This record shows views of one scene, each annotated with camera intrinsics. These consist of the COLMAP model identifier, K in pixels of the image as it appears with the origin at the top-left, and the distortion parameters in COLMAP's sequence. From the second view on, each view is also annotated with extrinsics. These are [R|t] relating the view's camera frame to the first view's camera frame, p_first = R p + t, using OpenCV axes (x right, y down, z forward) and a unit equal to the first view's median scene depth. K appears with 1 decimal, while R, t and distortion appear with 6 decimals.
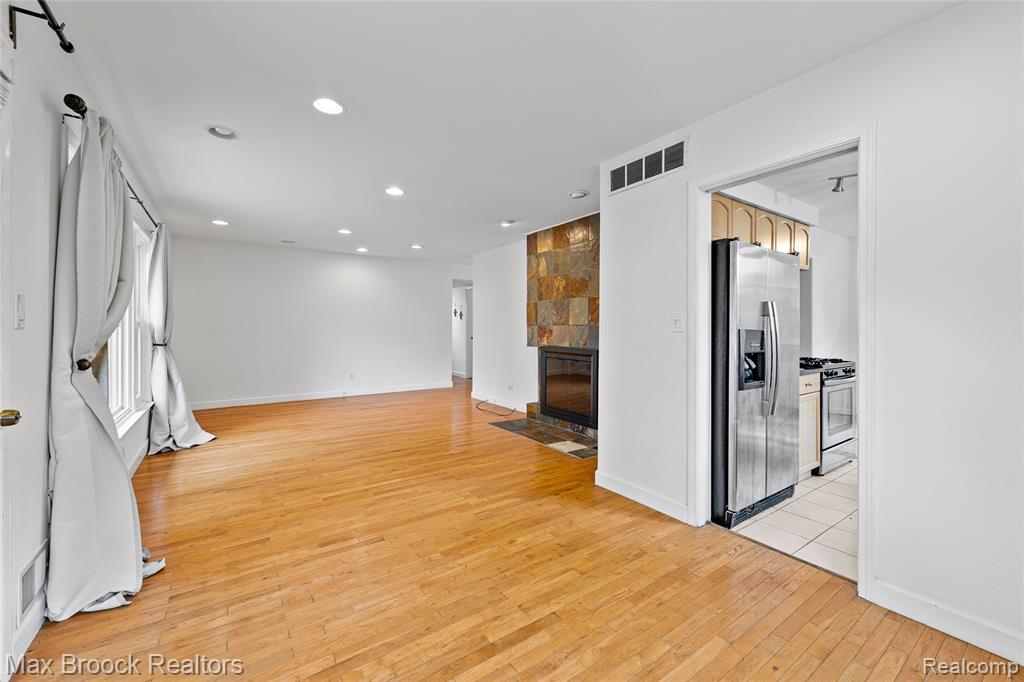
lens RADIAL K [[414.8, 0, 513.8], [0, 414.8, 328.6], [0, 0, 1]] dist [-0.000188, -0.000008]
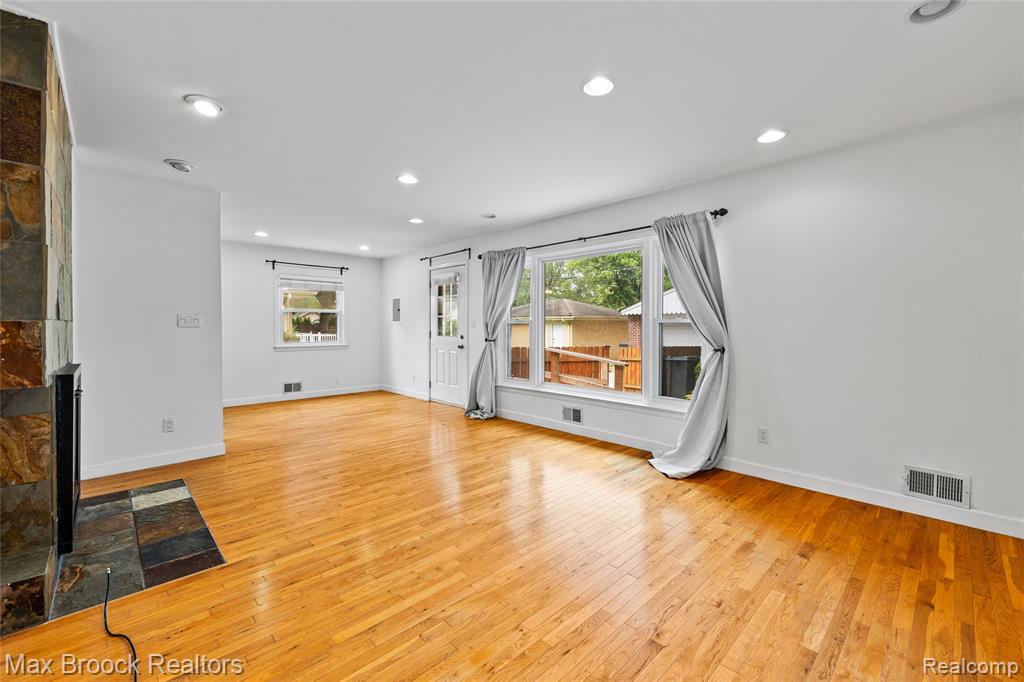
lens RADIAL K [[414.8, 0, 513.8], [0, 414.8, 328.6], [0, 0, 1]] dist [-0.000188, -0.000008]
pose [[-0.986645, 0.000290, -0.162884, -0.387840], [-0.000645, 0.999984, 0.005686, -0.003213], [0.162883, 0.005716, -0.986629, 2.042662]]
